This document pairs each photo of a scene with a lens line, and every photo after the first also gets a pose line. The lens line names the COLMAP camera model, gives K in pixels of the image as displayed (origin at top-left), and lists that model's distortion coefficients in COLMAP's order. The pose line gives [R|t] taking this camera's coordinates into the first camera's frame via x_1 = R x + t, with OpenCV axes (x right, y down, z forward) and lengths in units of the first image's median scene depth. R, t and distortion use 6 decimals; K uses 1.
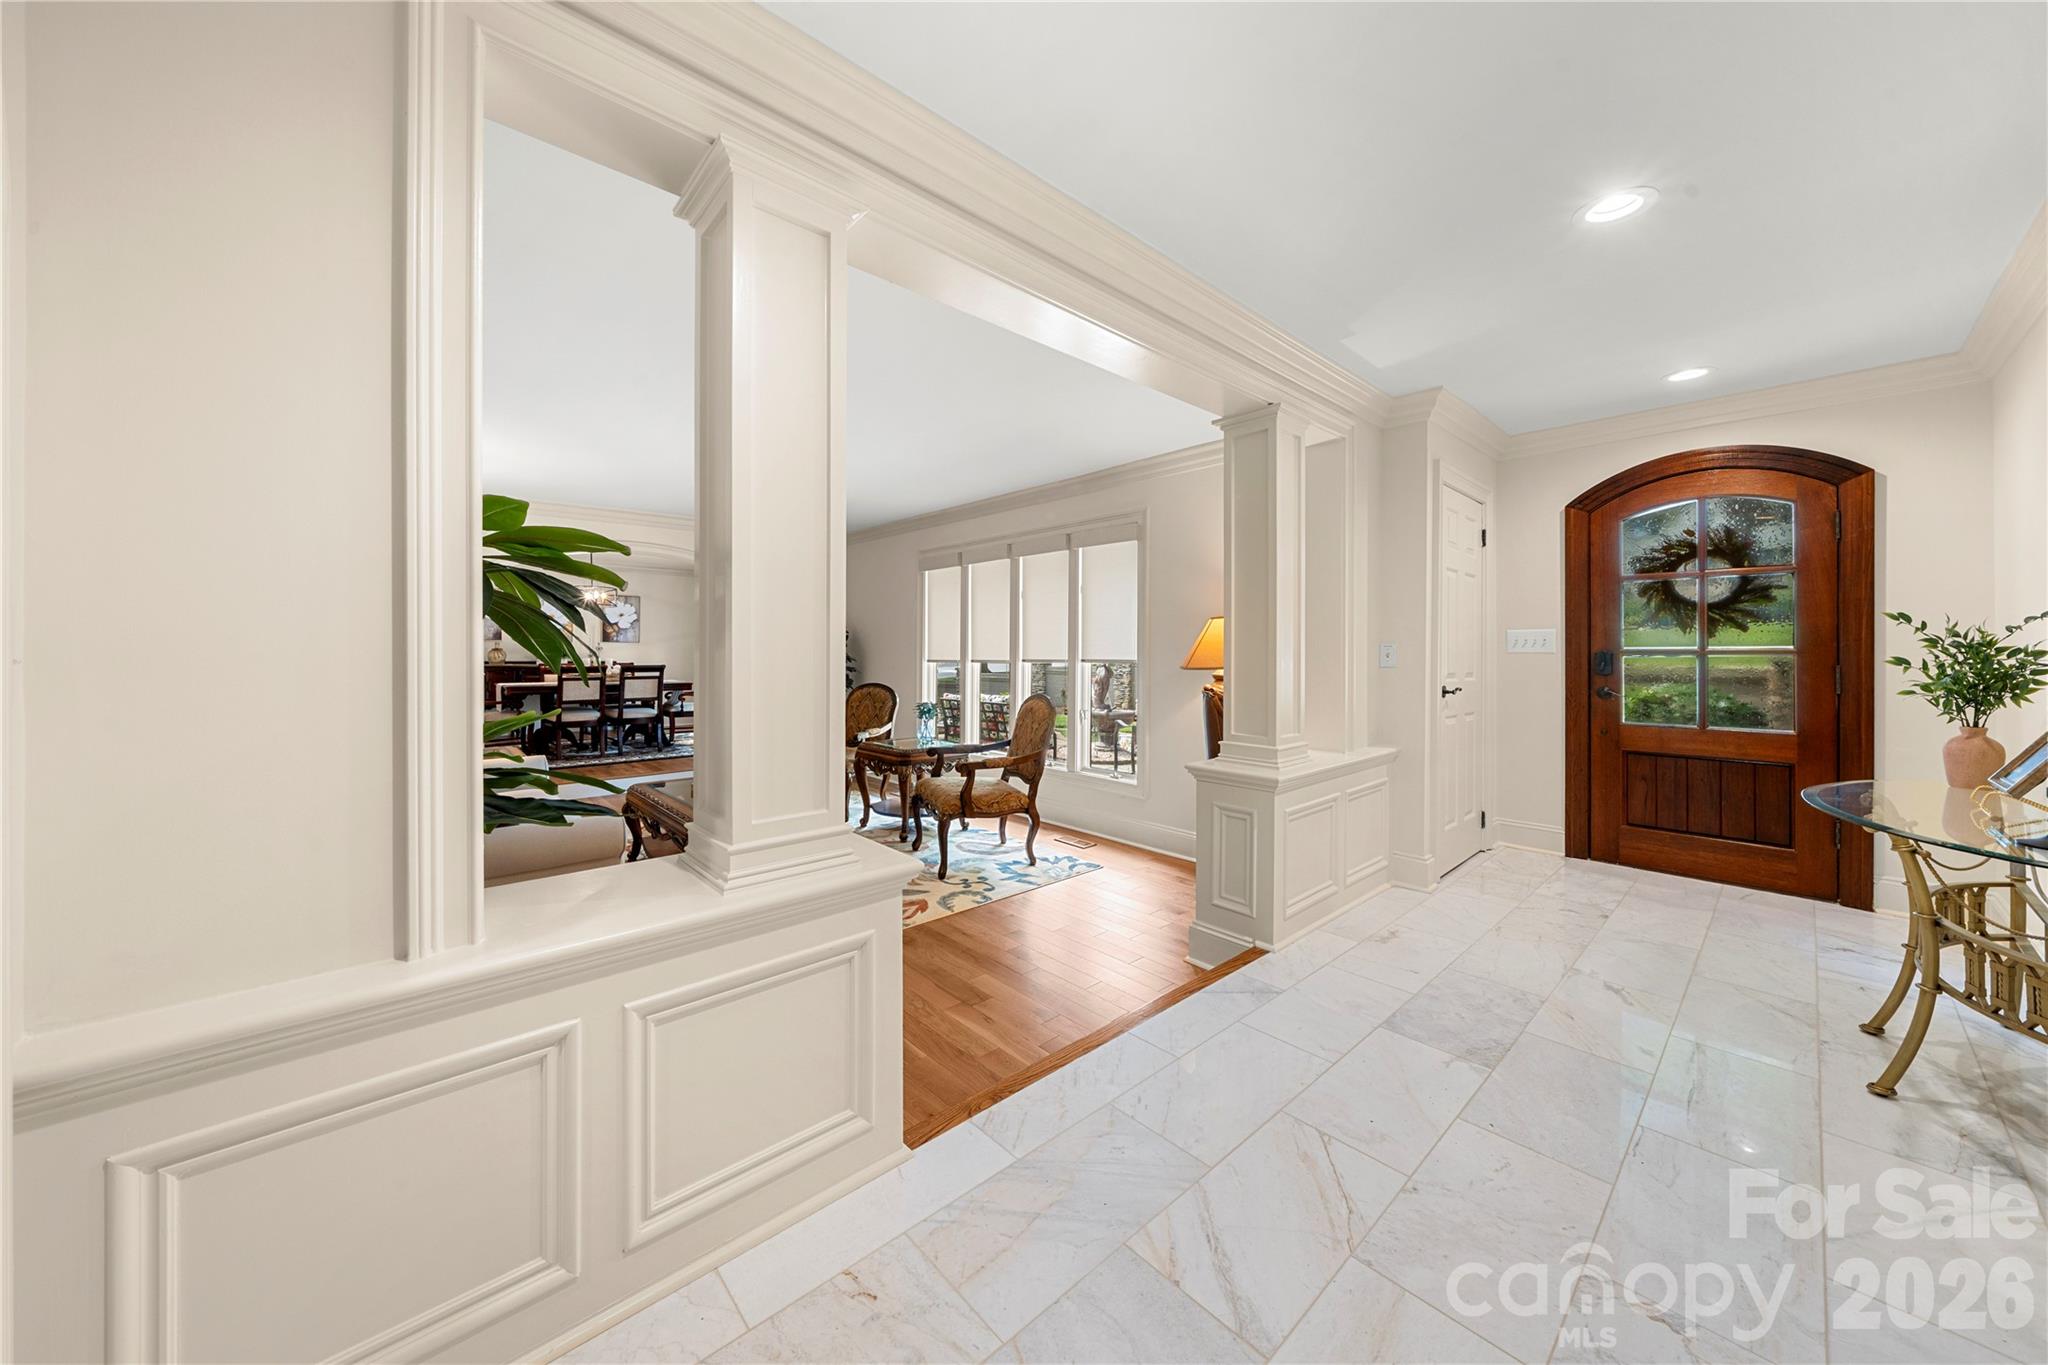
lens RADIAL K [[702.4, 0, 1031.2], [0, 702.4, 650.9], [0, 0, 1]] dist [-0.006528, -0.000261]
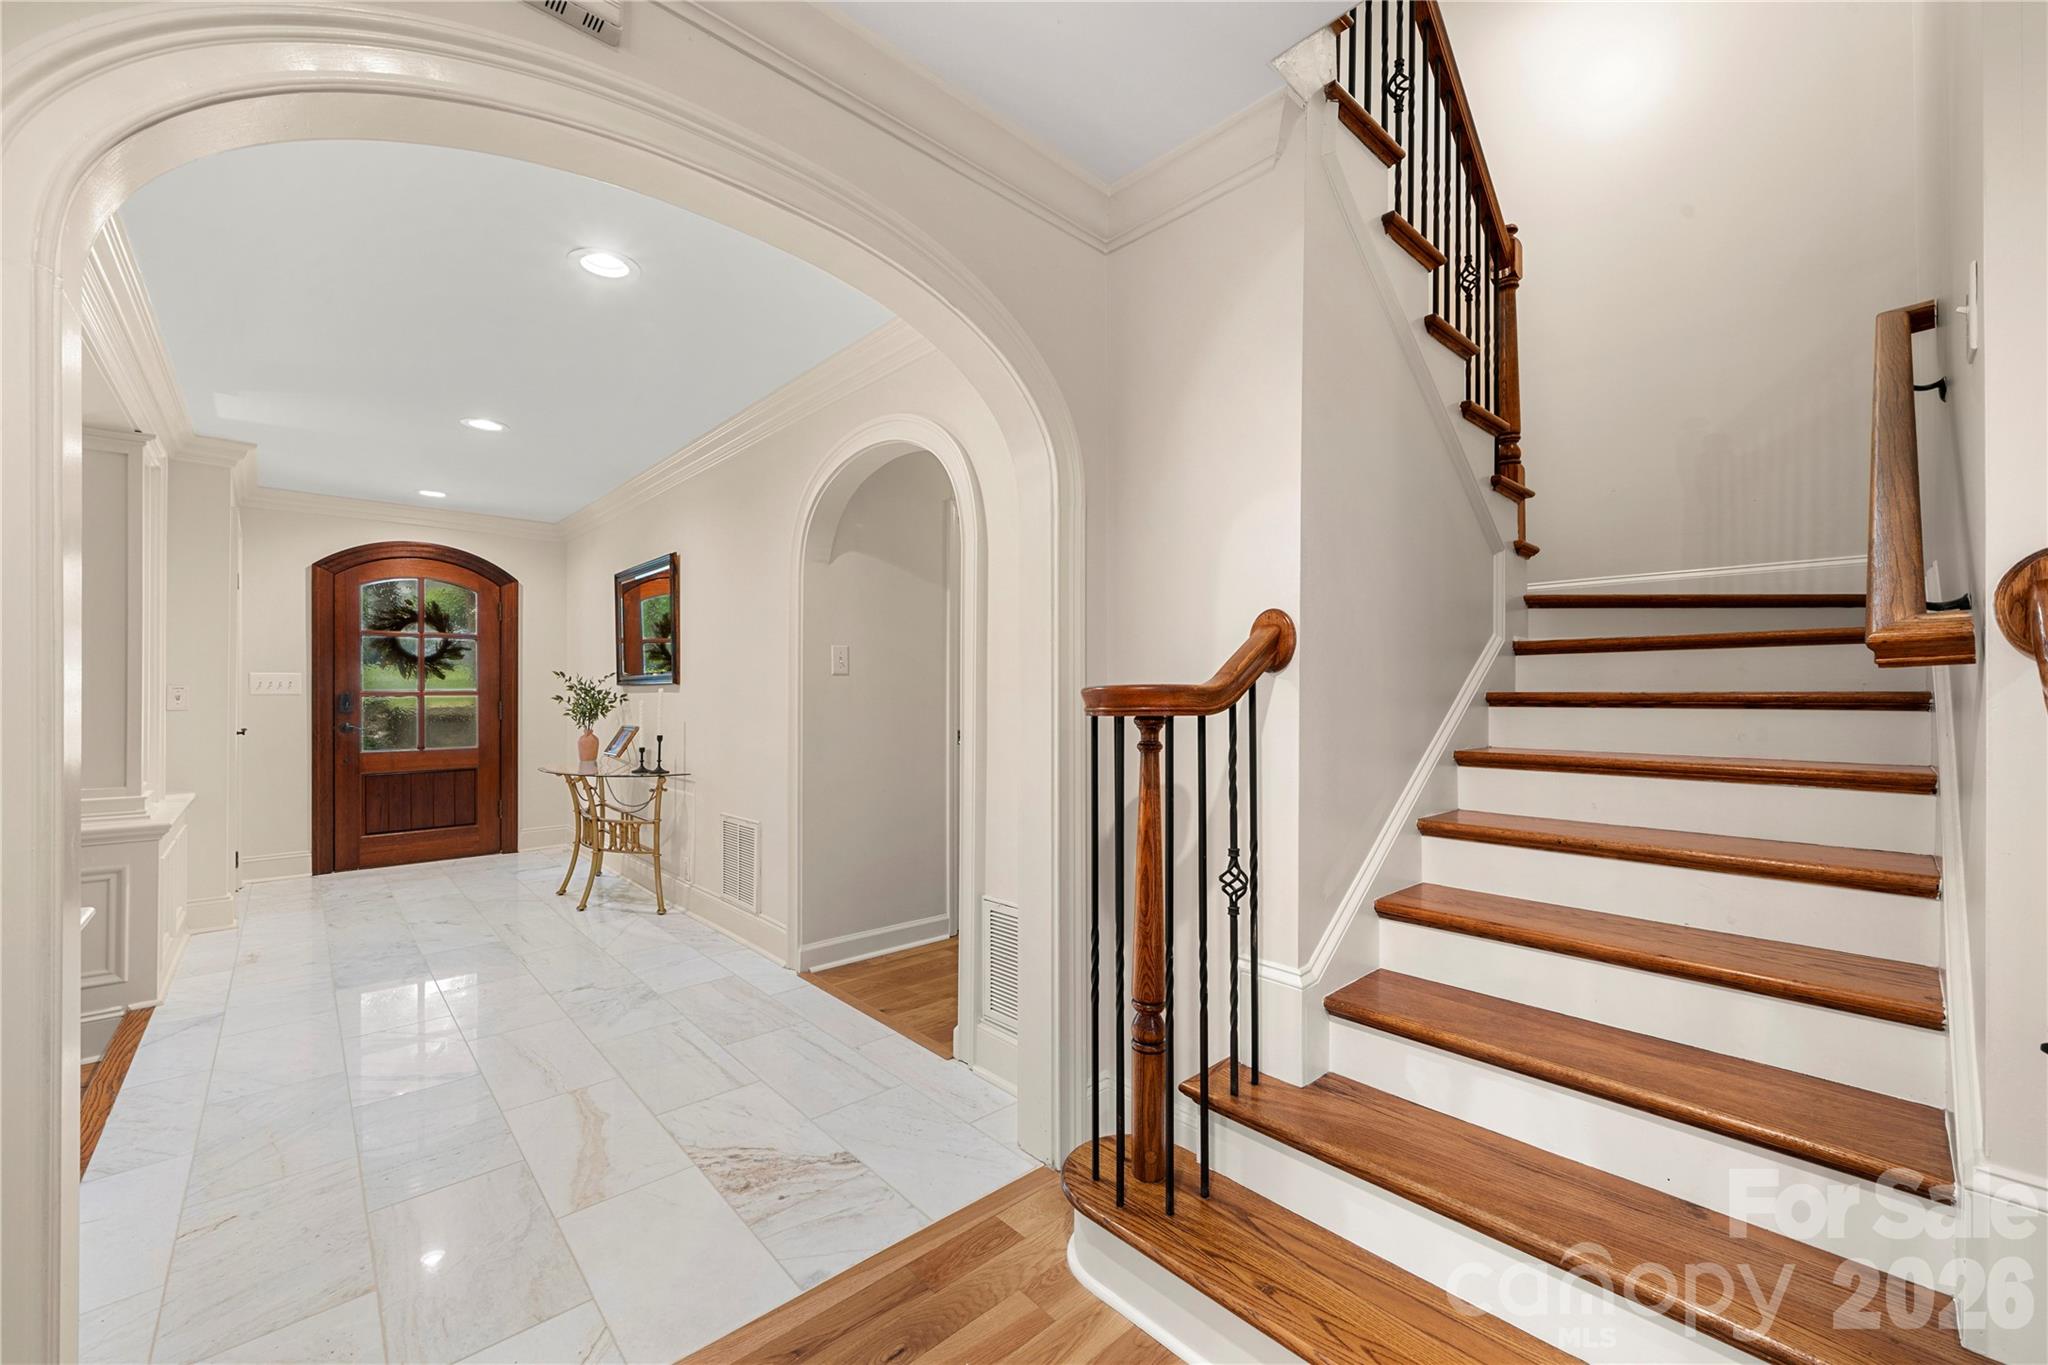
lens RADIAL K [[829.0, 0, 1021.2], [0, 829.0, 686.9], [0, 0, 1]] dist [-0.000388, -0.000092]
pose [[-0.005236, 0.004108, 0.999978, -0.639128], [0.001811, 0.999990, -0.004098, -0.001482], [-0.999985, 0.001790, -0.005243, -0.146718]]
